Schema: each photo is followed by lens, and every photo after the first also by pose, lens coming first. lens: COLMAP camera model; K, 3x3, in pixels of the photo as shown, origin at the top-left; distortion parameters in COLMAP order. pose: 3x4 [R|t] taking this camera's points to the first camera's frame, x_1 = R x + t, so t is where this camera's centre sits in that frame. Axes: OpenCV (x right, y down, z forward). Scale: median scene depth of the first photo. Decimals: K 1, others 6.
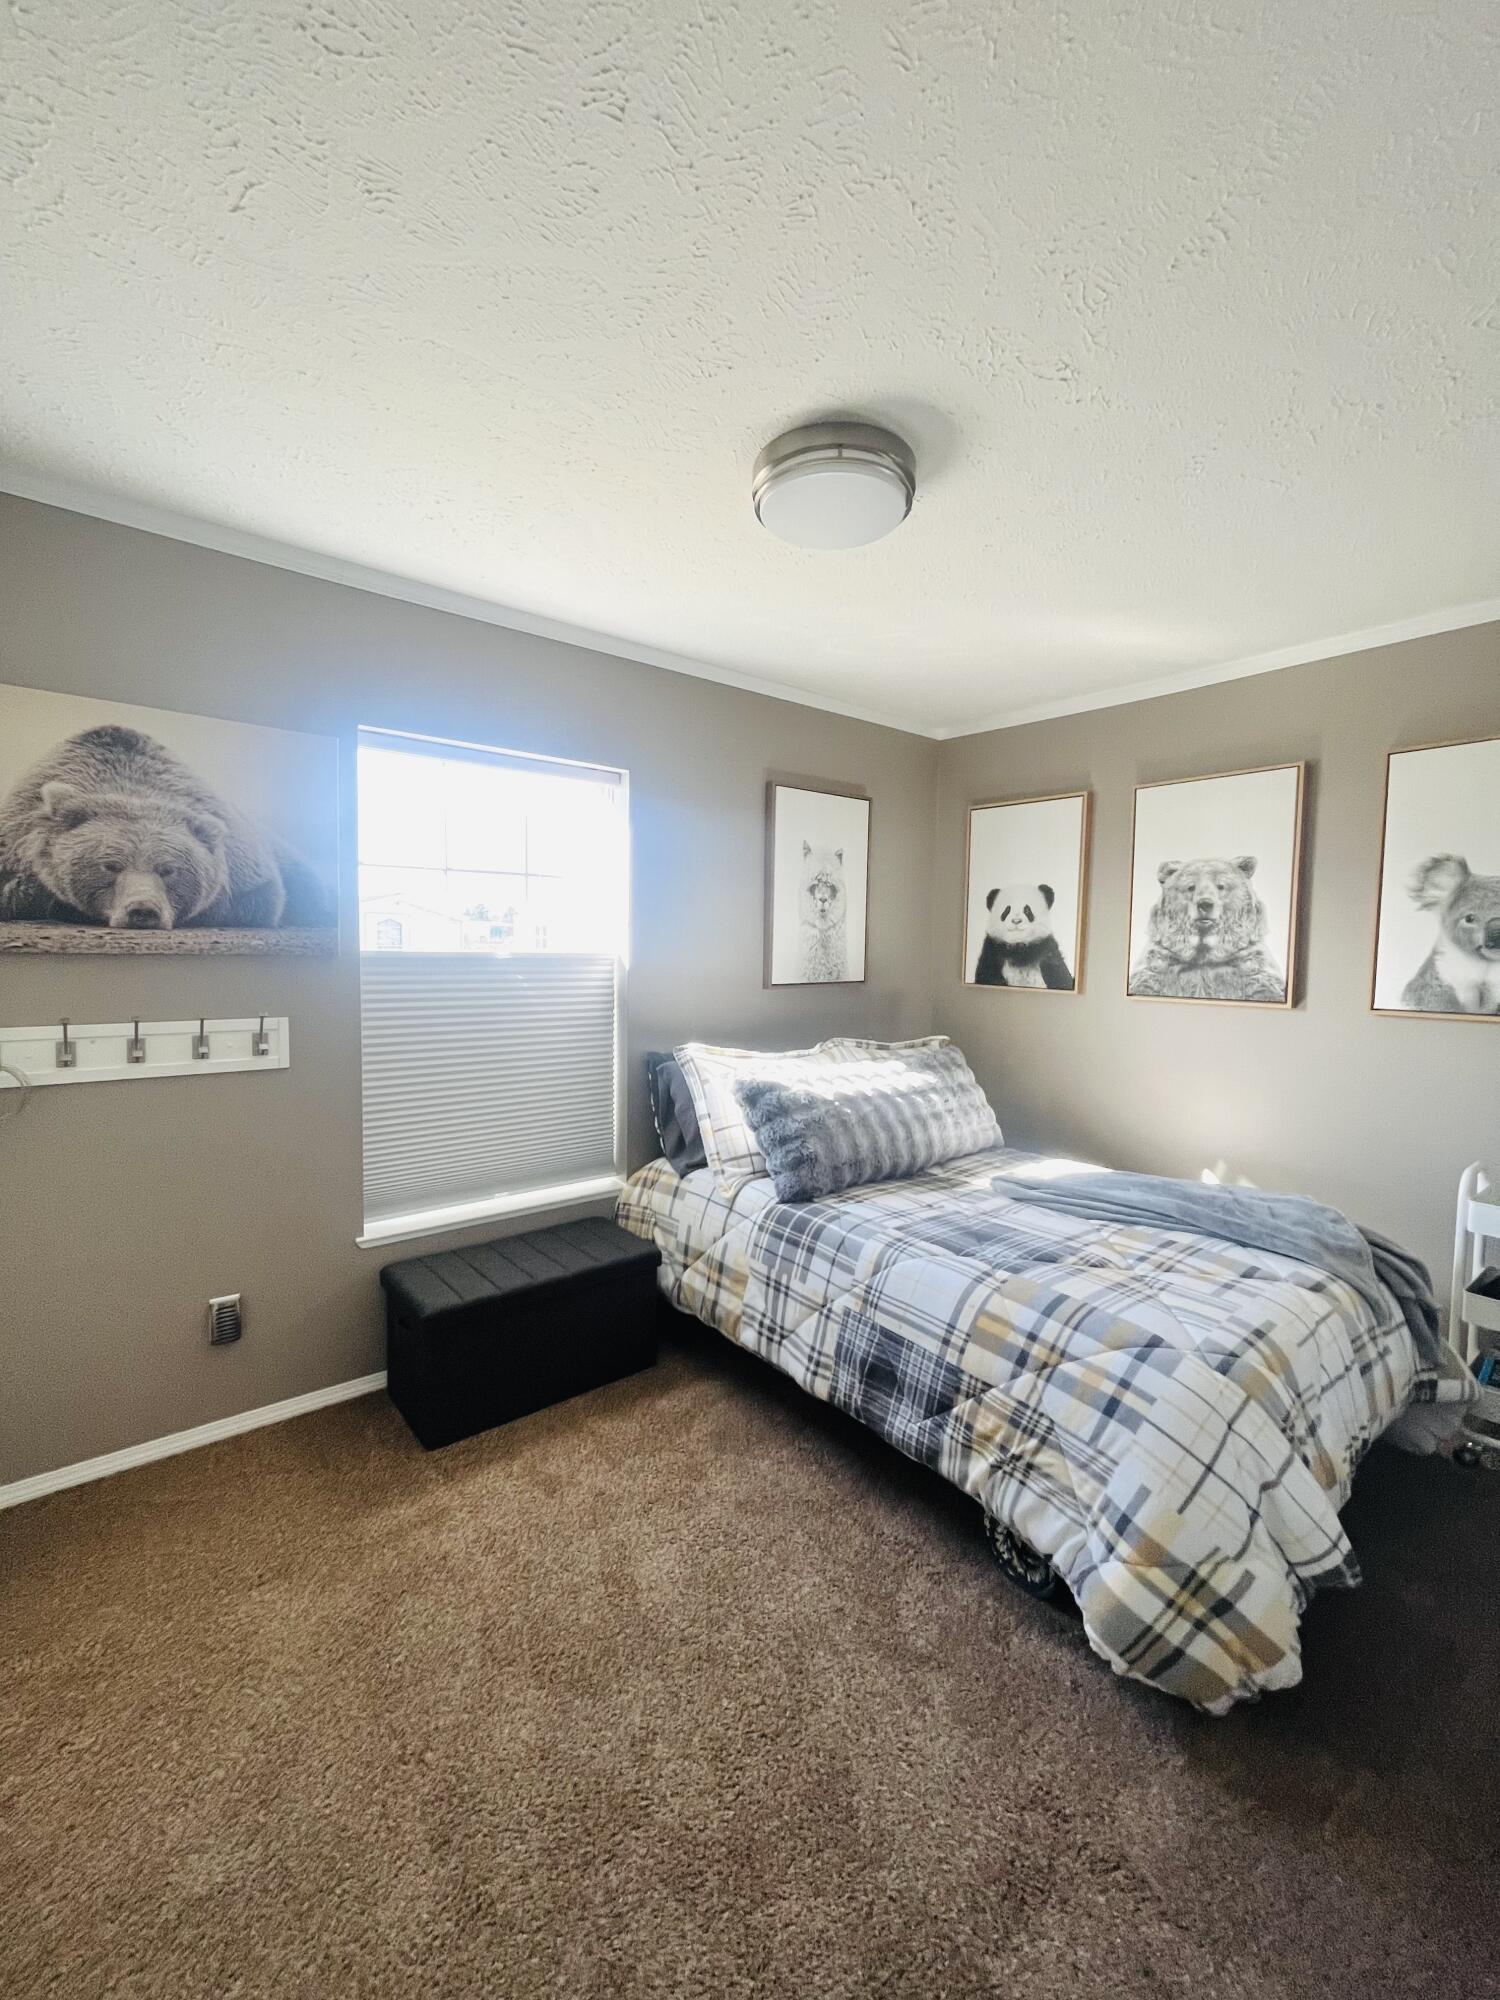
lens RADIAL K [[803.7, 0, 751.4], [0, 803.7, 1000.9], [0, 0, 1]] dist [-0.009307, -0.000070]
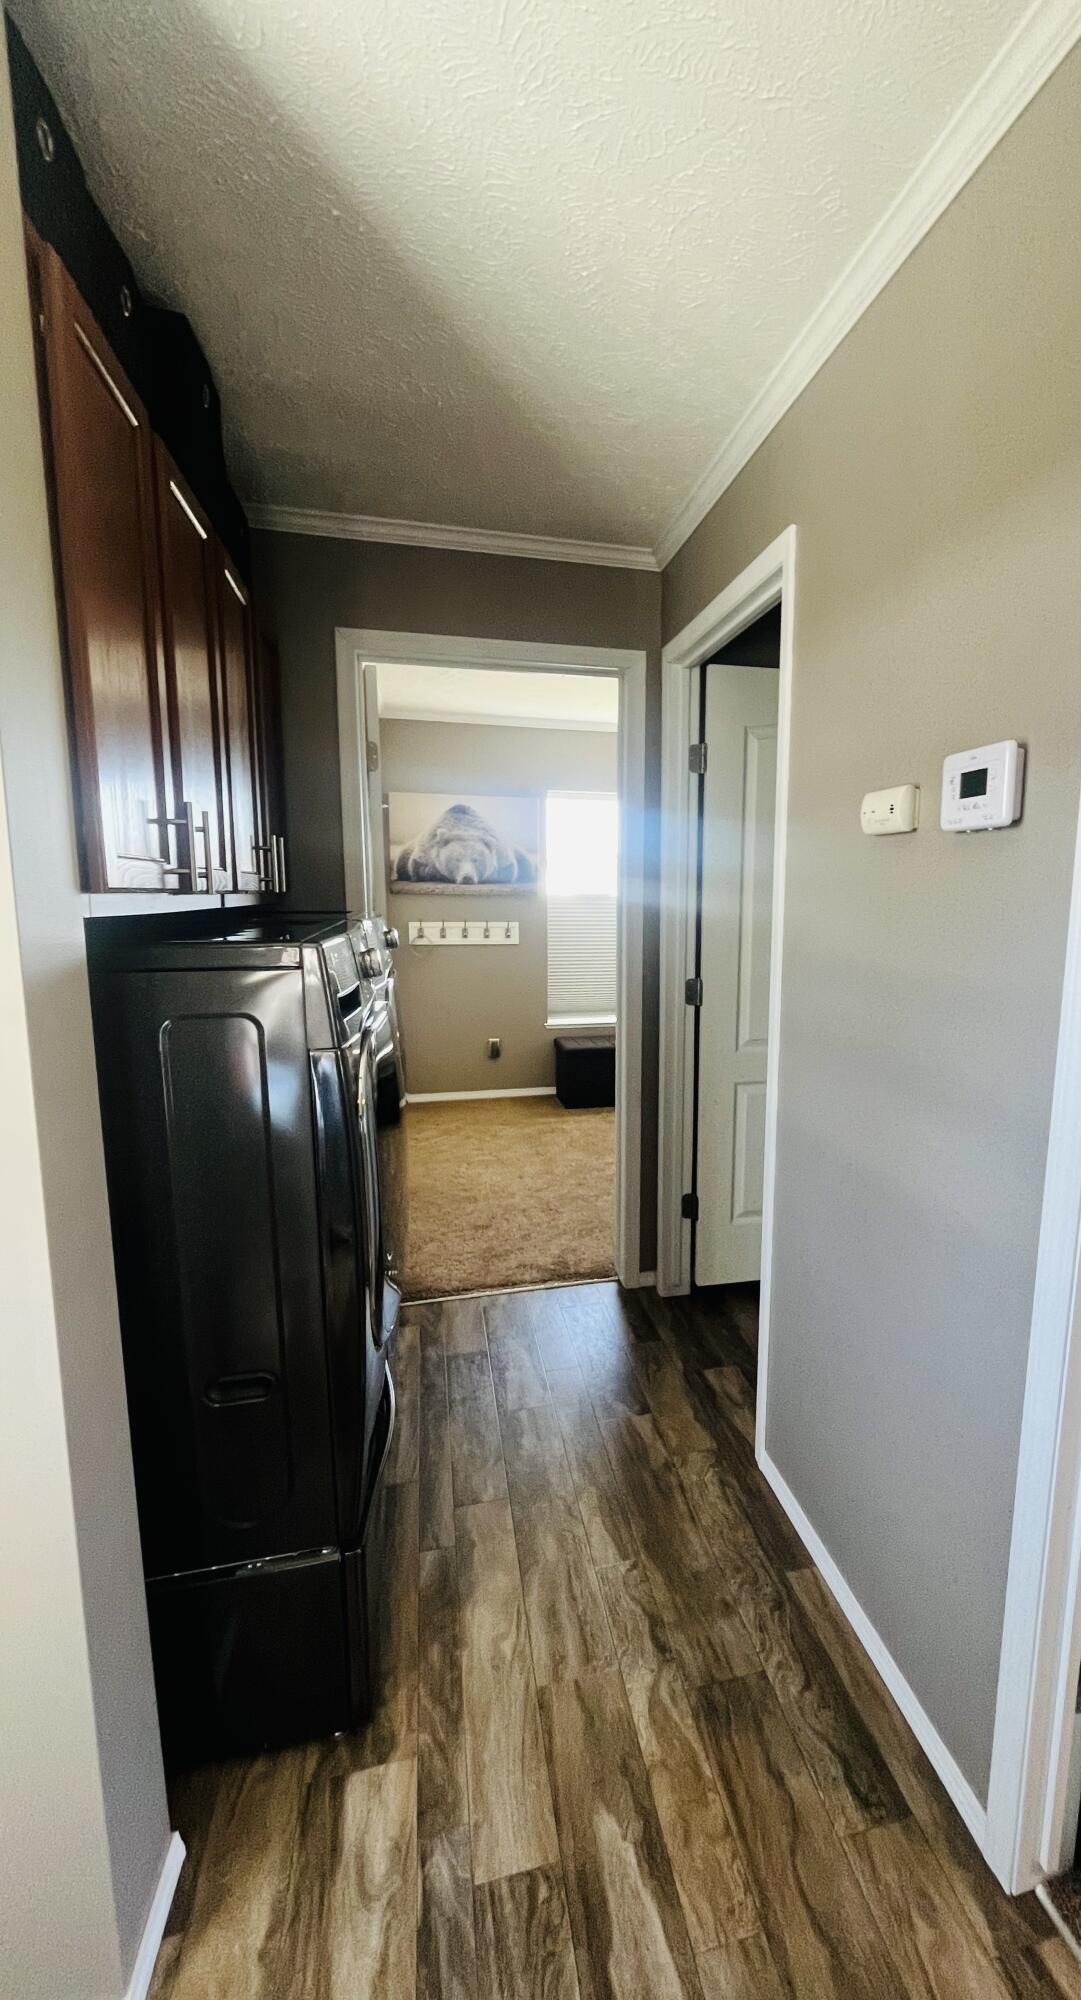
lens RADIAL K [[807.0, 0, 646.0], [0, 807.0, 1006.5], [0, 0, 1]] dist [0.000841, 0.000094]
pose [[0.915836, 0.053675, -0.397949, 0.776031], [-0.025584, 0.996812, 0.075570, 0.084281], [0.400737, -0.059028, 0.914290, -1.108632]]
